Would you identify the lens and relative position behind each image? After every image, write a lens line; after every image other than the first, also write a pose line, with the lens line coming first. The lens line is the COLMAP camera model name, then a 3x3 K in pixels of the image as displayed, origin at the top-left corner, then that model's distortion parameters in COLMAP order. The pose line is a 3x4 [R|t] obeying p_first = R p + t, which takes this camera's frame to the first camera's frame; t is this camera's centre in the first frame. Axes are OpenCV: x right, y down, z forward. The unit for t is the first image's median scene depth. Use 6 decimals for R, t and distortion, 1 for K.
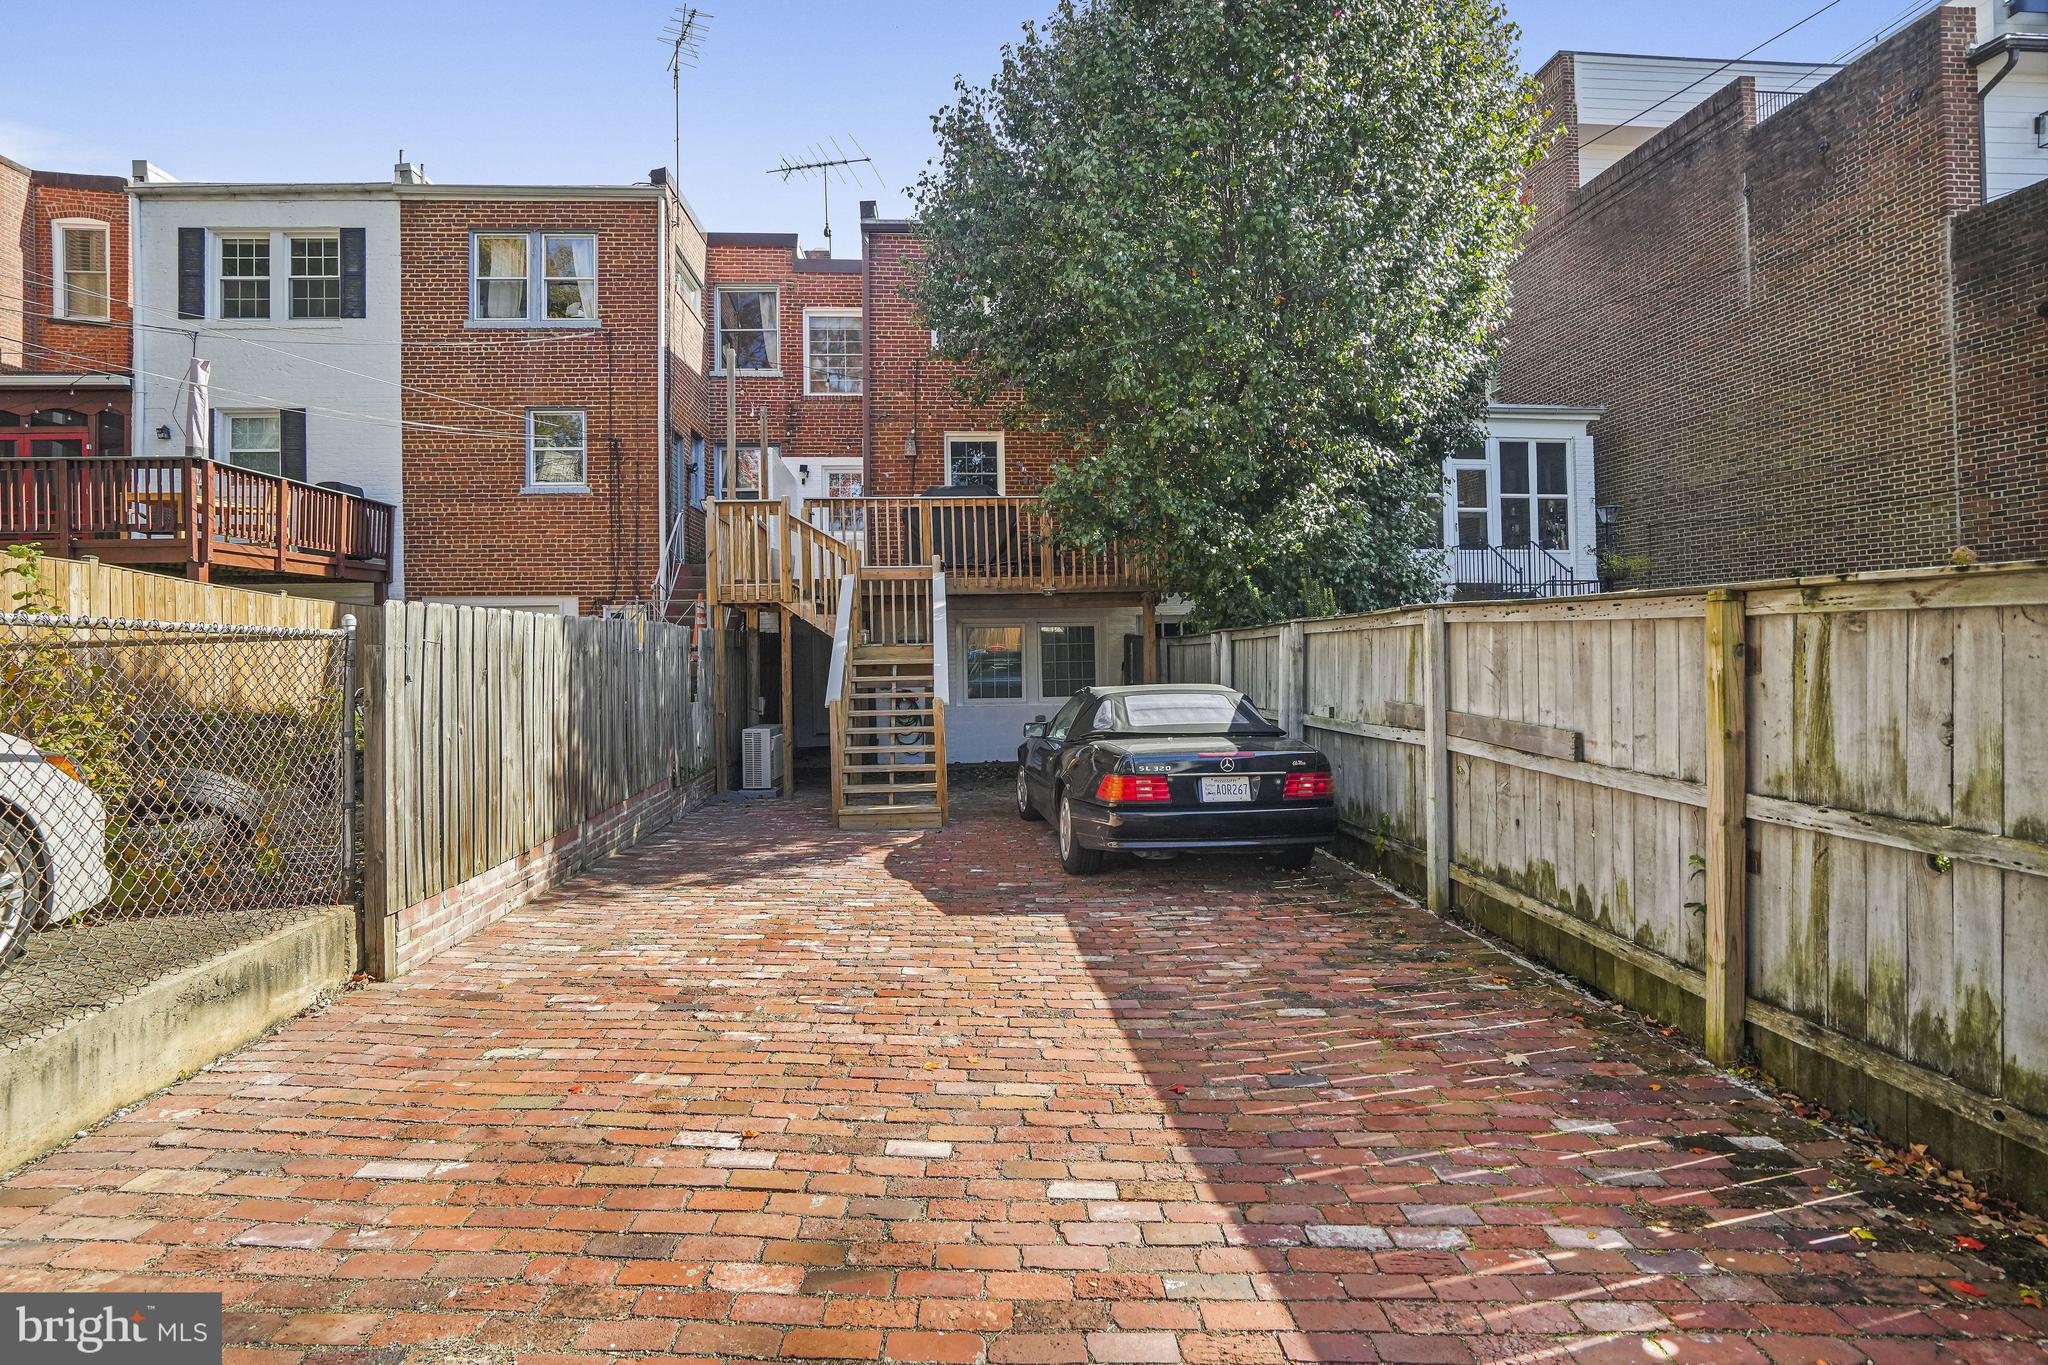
lens RADIAL K [[1031.9, 0, 1000.5], [0, 1031.9, 640.8], [0, 0, 1]] dist [-0.048599, 0.022973]
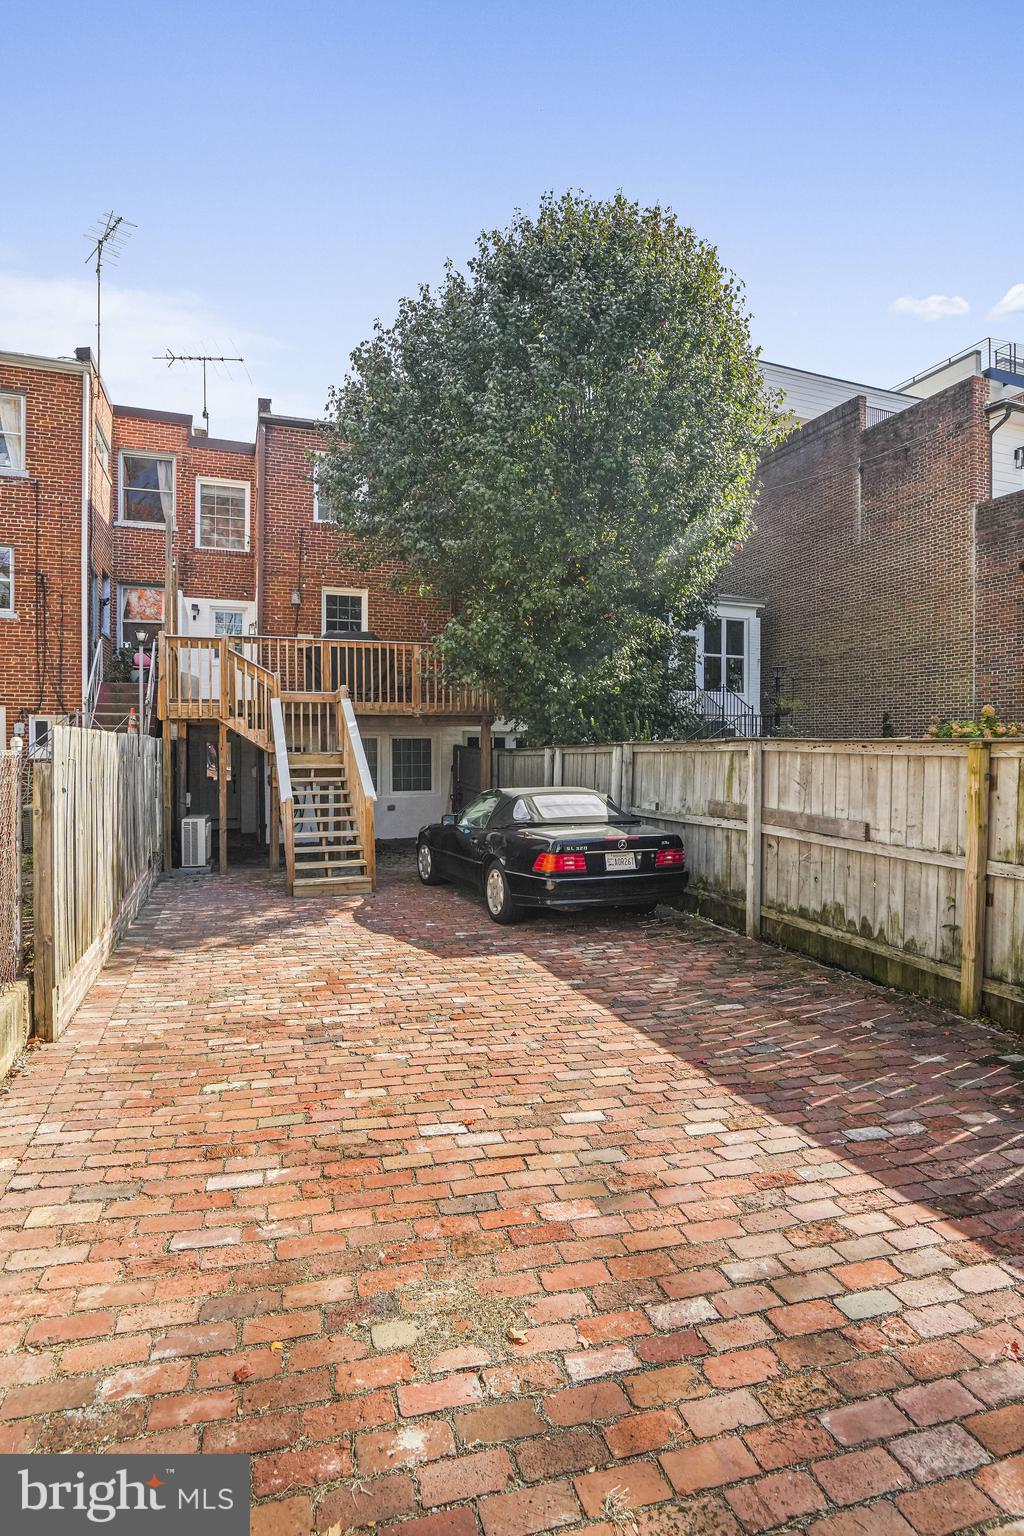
lens RADIAL K [[774.0, 0, 520.2], [0, 774.0, 767.4], [0, 0, 1]] dist [-0.048599, 0.022973]
pose [[0.960193, 0.007423, 0.279239, -0.213446], [-0.015793, 0.999490, 0.027738, -0.016695], [-0.278891, -0.031044, 0.959821, -0.010725]]
